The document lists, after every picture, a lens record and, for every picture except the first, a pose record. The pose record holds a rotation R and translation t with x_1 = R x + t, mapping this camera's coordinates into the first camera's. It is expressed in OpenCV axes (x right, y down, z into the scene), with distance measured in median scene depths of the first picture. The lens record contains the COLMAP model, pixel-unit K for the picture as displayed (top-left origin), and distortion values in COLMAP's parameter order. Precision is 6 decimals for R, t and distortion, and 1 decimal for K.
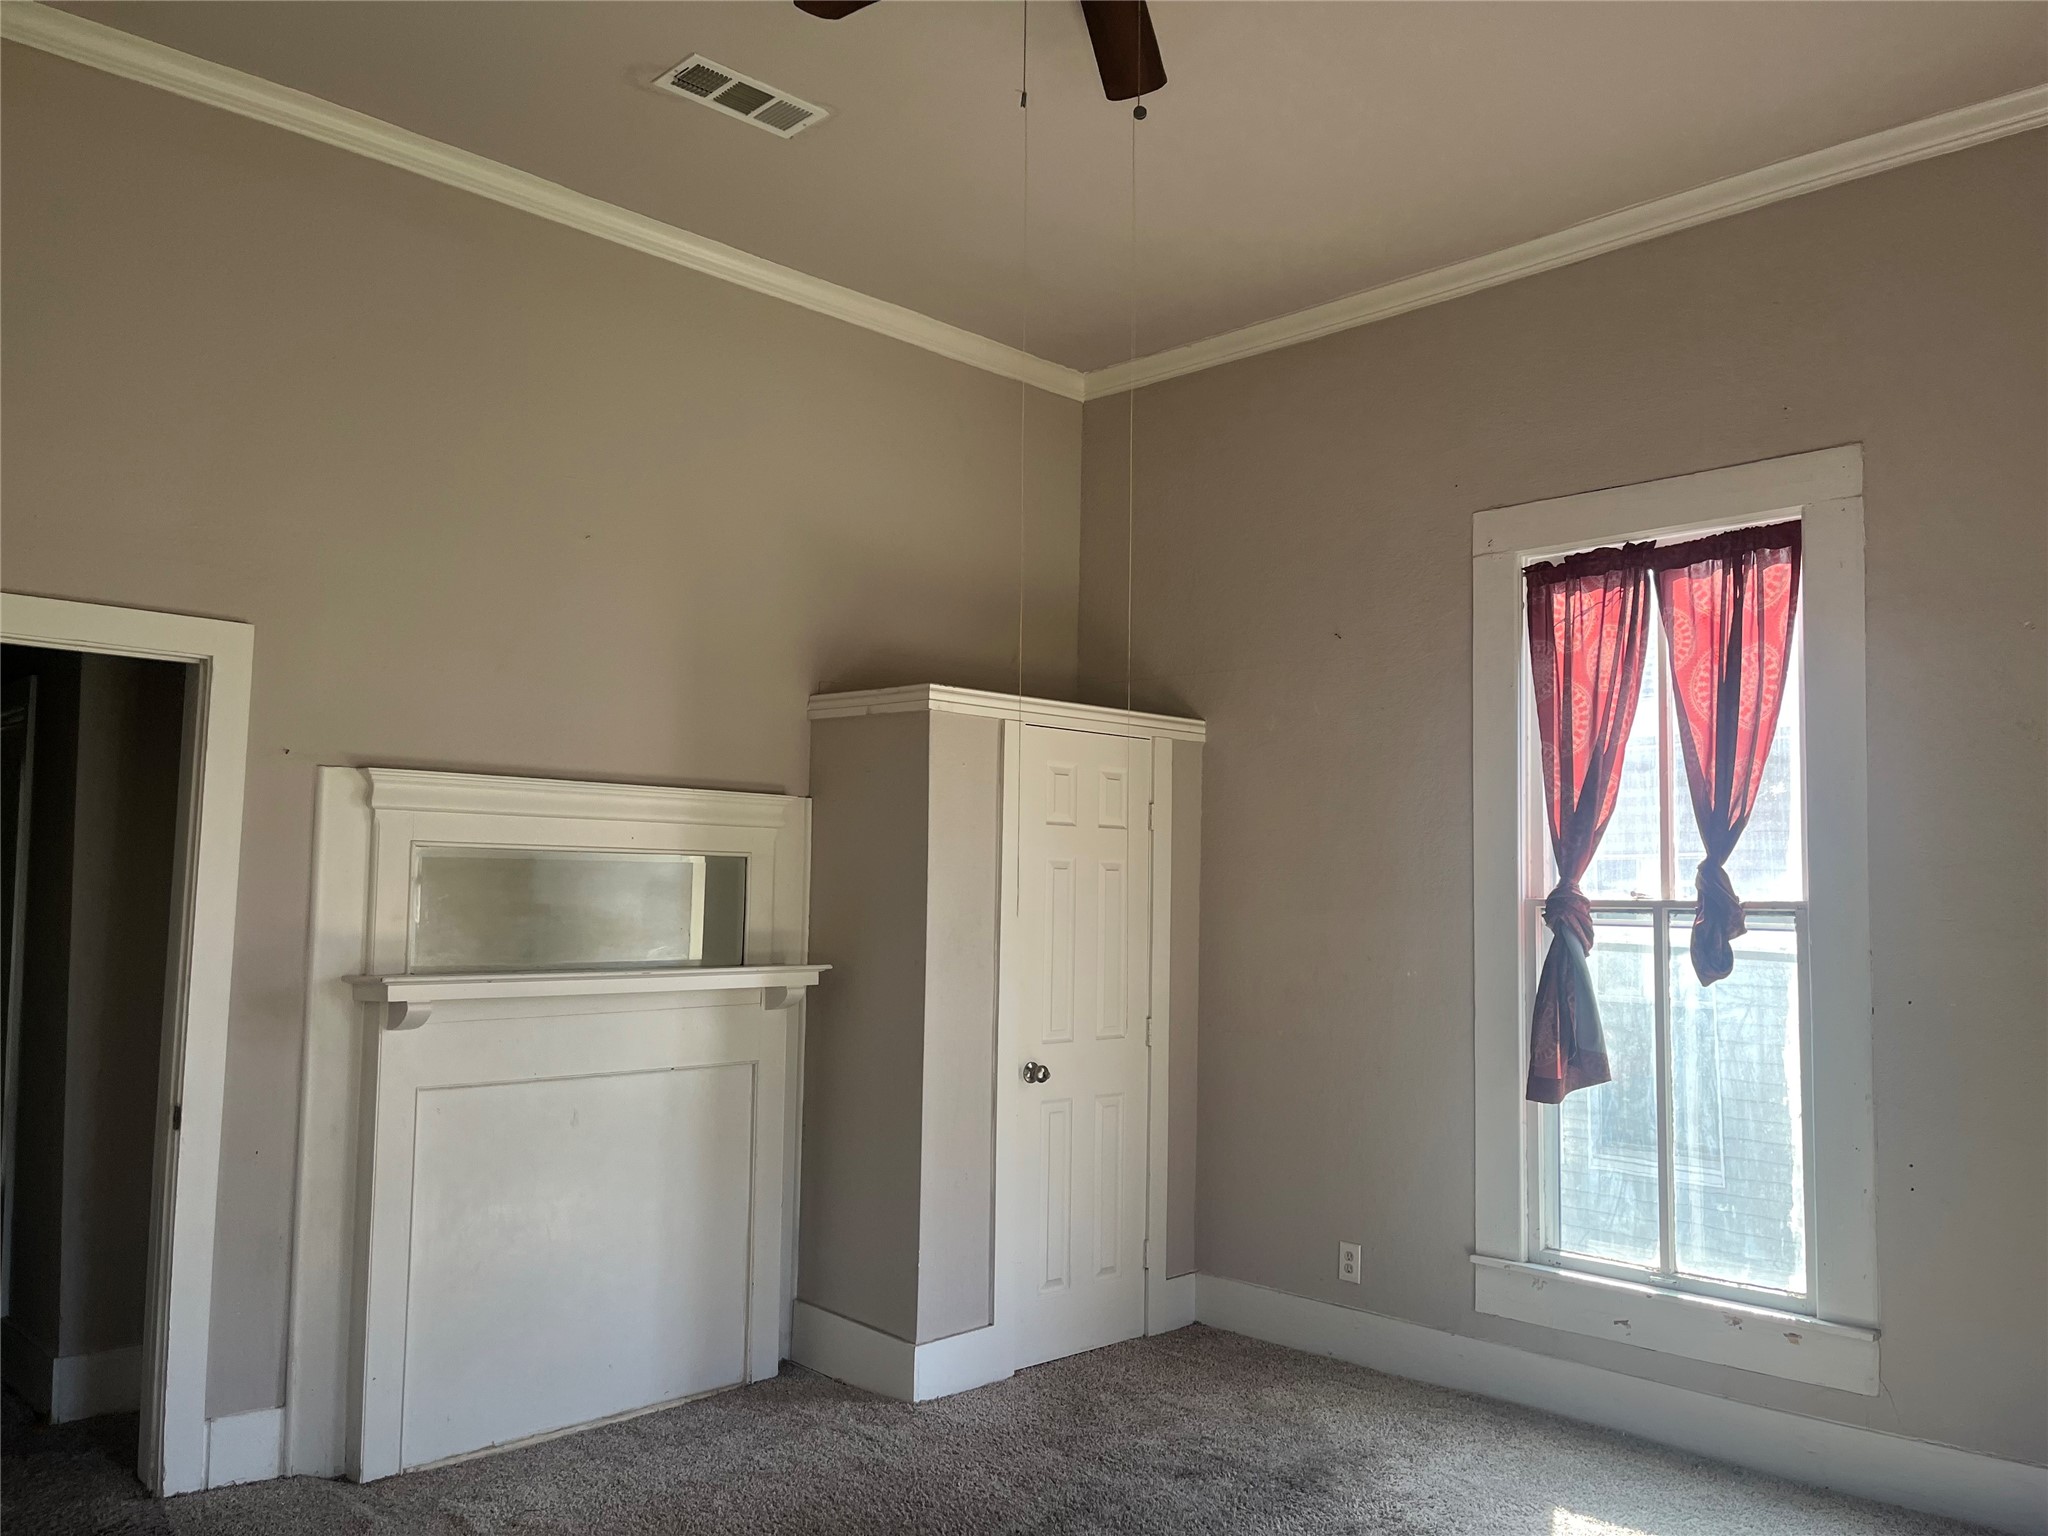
lens RADIAL K [[1563.1, 0, 1031.3], [0, 1563.1, 775.0], [0, 0, 1]] dist [0.071624, -0.099643]
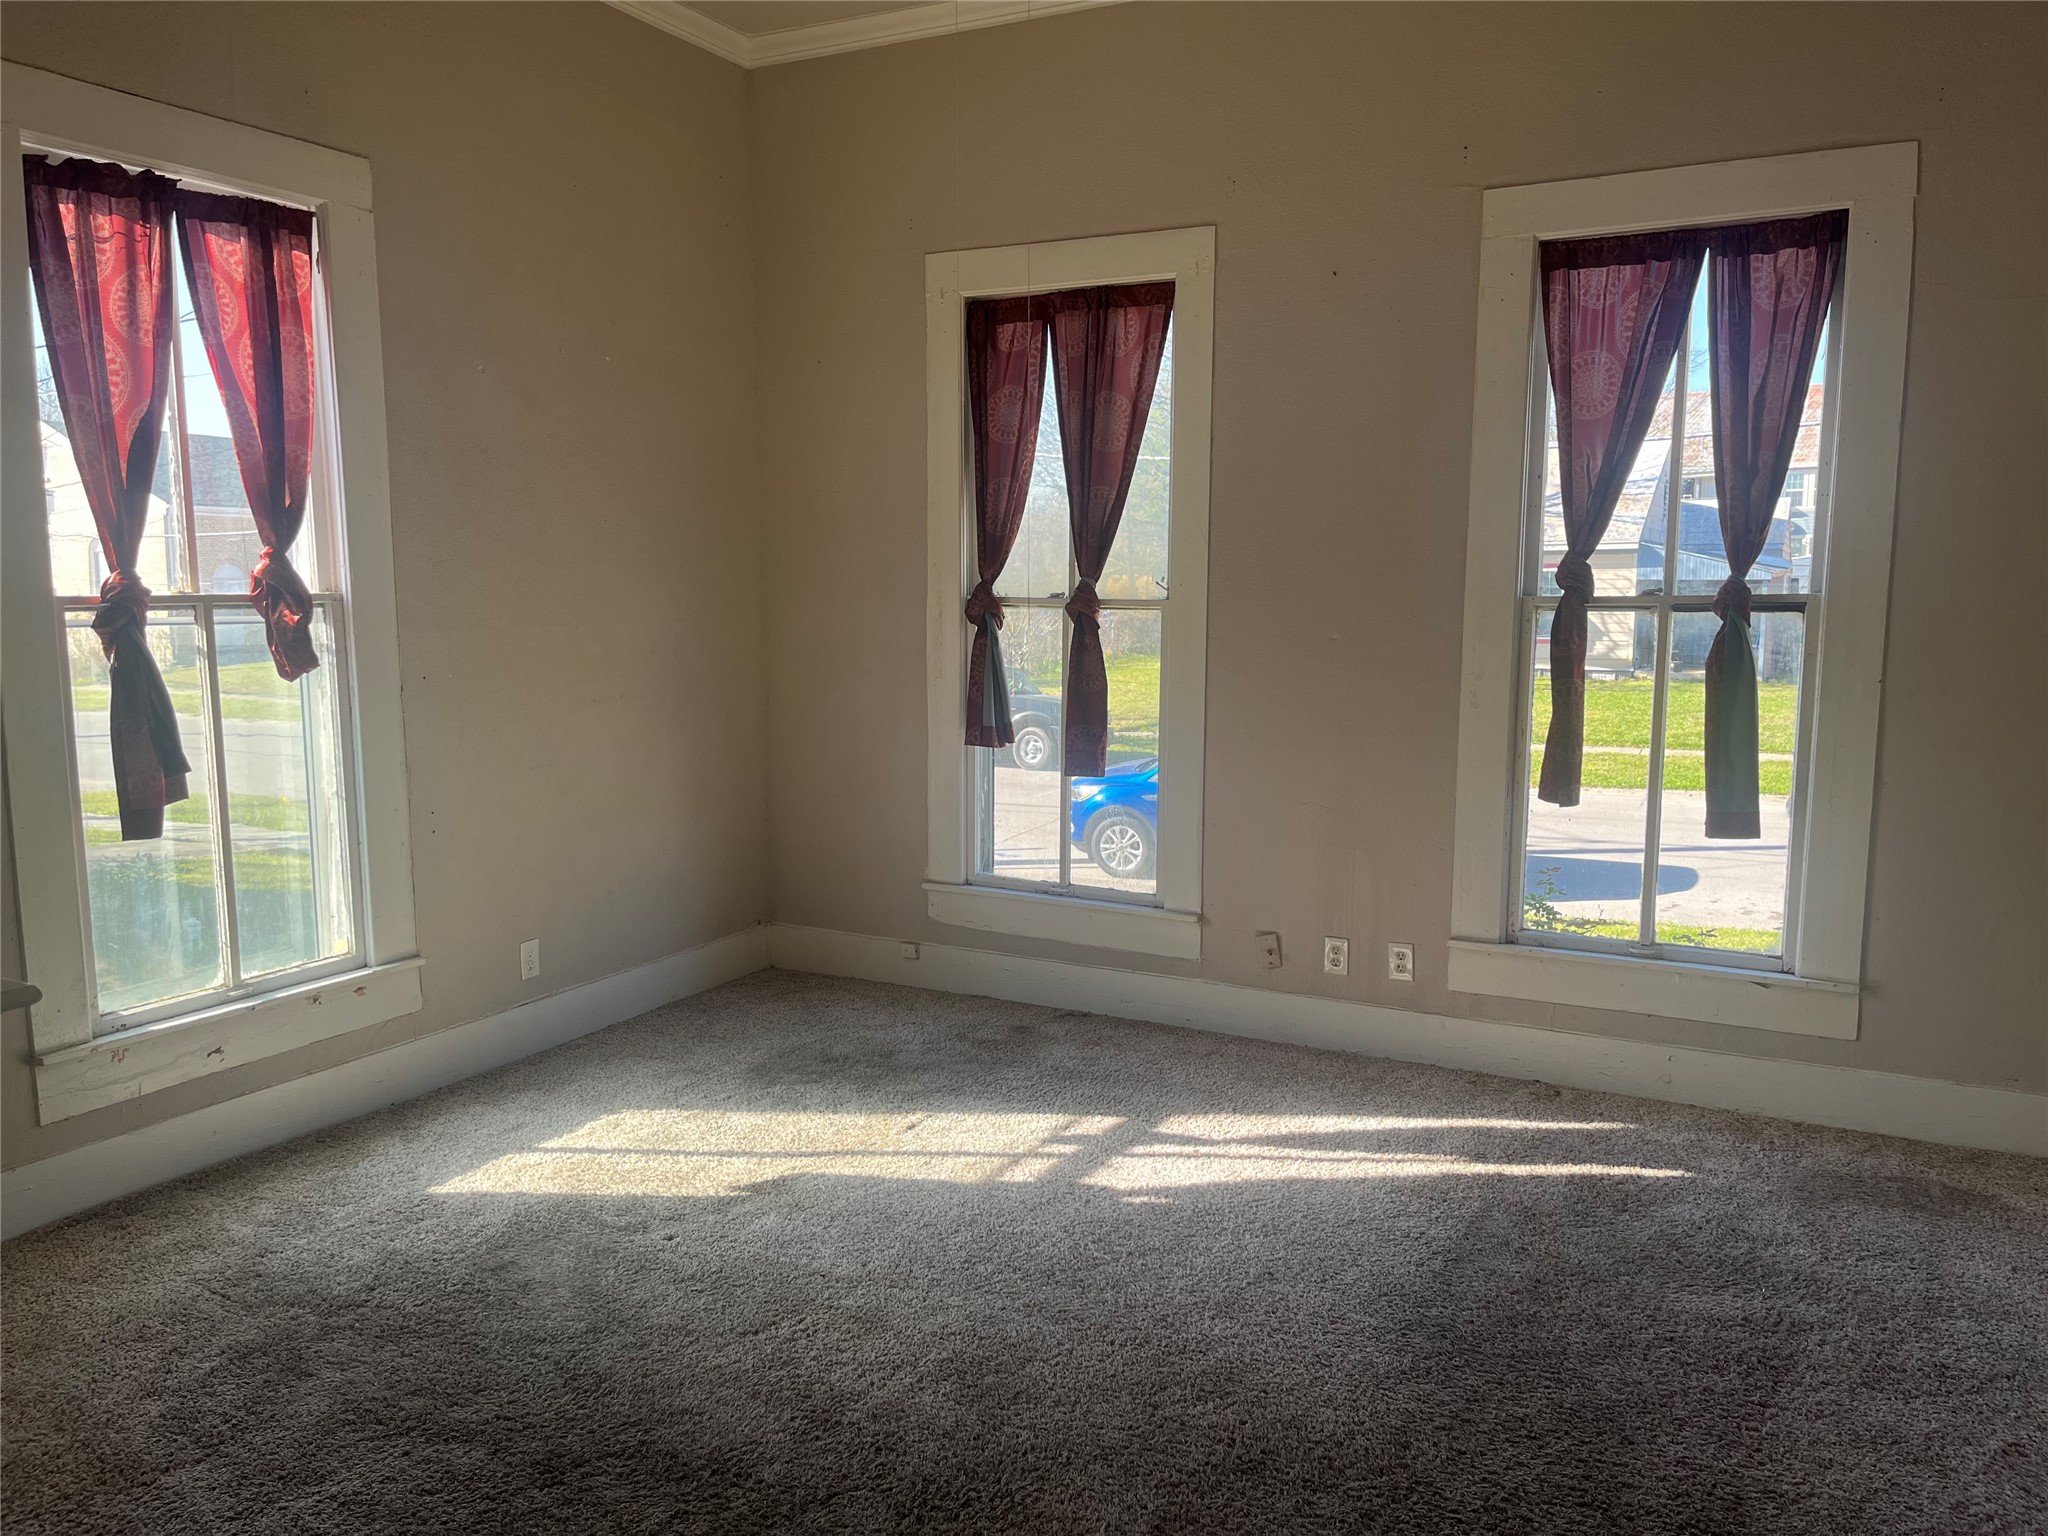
lens RADIAL K [[1563.1, 0, 1031.3], [0, 1563.1, 775.0], [0, 0, 1]] dist [0.071624, -0.099643]
pose [[-0.298222, -0.126629, 0.946059, -0.634697], [-0.071757, 0.991330, 0.110069, 0.048709], [-0.951795, -0.035062, -0.304723, 0.838376]]
